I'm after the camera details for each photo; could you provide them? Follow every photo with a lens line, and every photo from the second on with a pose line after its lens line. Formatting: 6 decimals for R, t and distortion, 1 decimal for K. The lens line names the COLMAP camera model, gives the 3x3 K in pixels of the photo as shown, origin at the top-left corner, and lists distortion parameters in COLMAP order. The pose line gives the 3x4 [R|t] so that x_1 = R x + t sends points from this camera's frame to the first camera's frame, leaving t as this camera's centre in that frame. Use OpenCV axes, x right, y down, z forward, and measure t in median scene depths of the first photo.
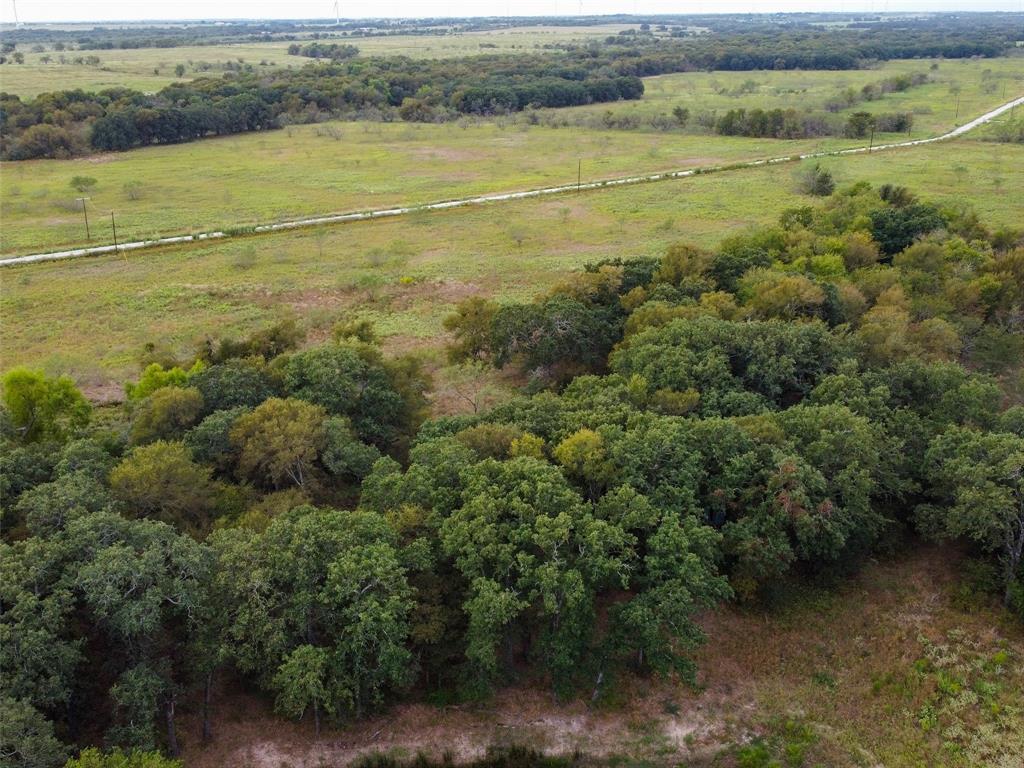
lens RADIAL K [[1020.8, 0, 501.3], [0, 1020.8, 388.2], [0, 0, 1]] dist [-0.000756, 0.000000]
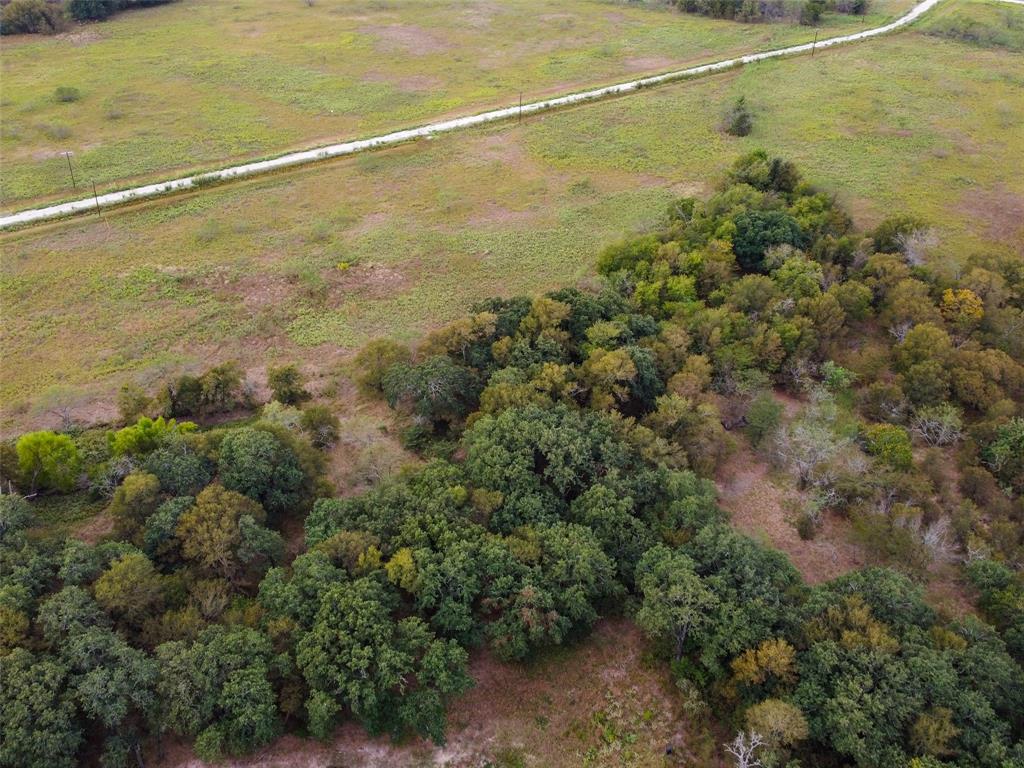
lens RADIAL K [[1020.8, 0, 502.5], [0, 1020.8, 383.9], [0, 0, 1]] dist [-0.000756, 0.000000]
pose [[0.999715, 0.023505, -0.004099, 0.119398], [-0.021946, 0.973271, 0.228608, -0.292192], [0.009363, -0.228453, 0.973510, -0.221320]]
